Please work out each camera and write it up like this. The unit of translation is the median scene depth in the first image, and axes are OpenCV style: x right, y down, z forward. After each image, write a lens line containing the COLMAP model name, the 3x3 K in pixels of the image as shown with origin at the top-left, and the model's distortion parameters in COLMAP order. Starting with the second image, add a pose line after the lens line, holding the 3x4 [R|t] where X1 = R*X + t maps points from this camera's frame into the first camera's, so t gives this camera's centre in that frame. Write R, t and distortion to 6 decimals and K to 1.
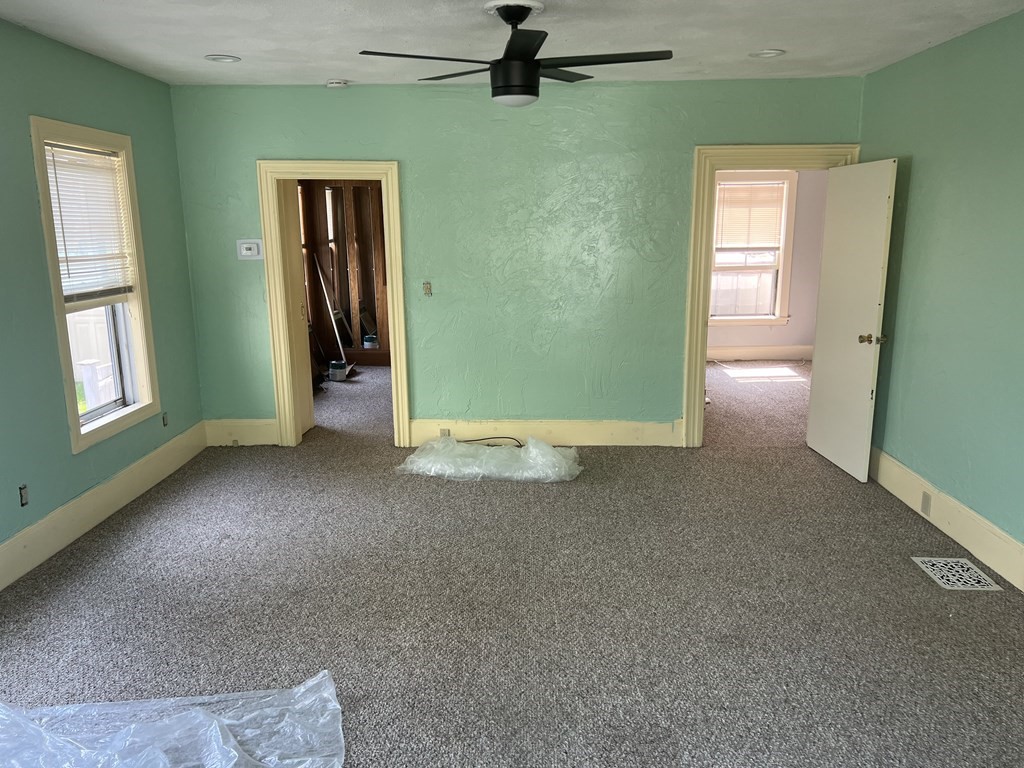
lens RADIAL K [[764.6, 0, 512.0], [0, 764.6, 384.0], [0, 0, 1]] dist [0.088820, -0.097077]
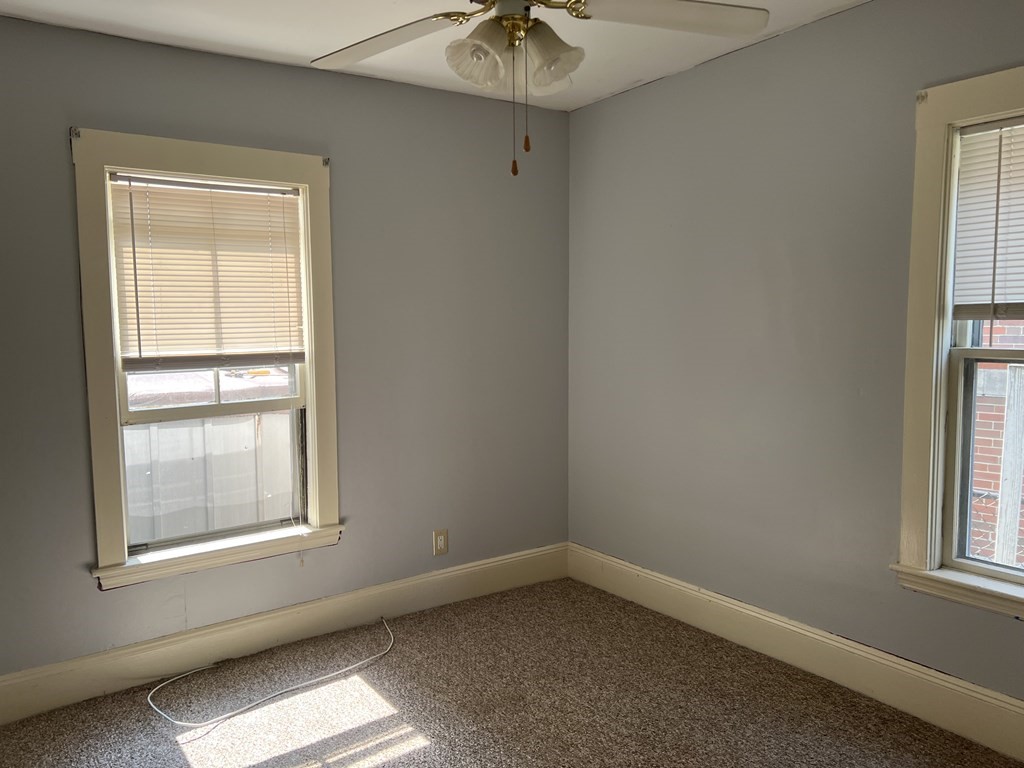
lens RADIAL K [[764.6, 0, 512.0], [0, 764.6, 384.0], [0, 0, 1]] dist [0.088820, -0.097077]
pose [[0.804368, -0.051545, 0.591891, 0.198257], [0.123412, 0.988996, -0.081588, -0.115867], [-0.581172, 0.138673, 0.801878, 0.623384]]
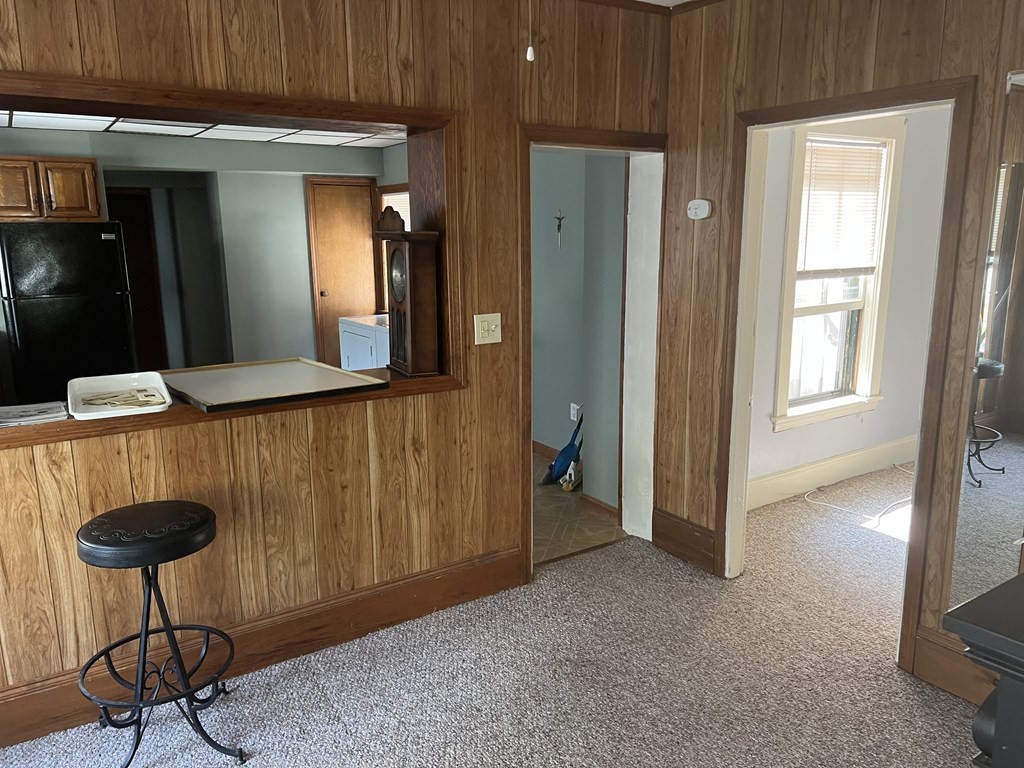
lens RADIAL K [[764.6, 0, 512.0], [0, 764.6, 384.0], [0, 0, 1]] dist [0.088820, -0.097077]
pose [[0.821921, -0.107108, 0.559441, -0.156482], [0.116696, 0.992992, 0.018666, -0.135643], [-0.557520, 0.049942, 0.828660, 0.696910]]
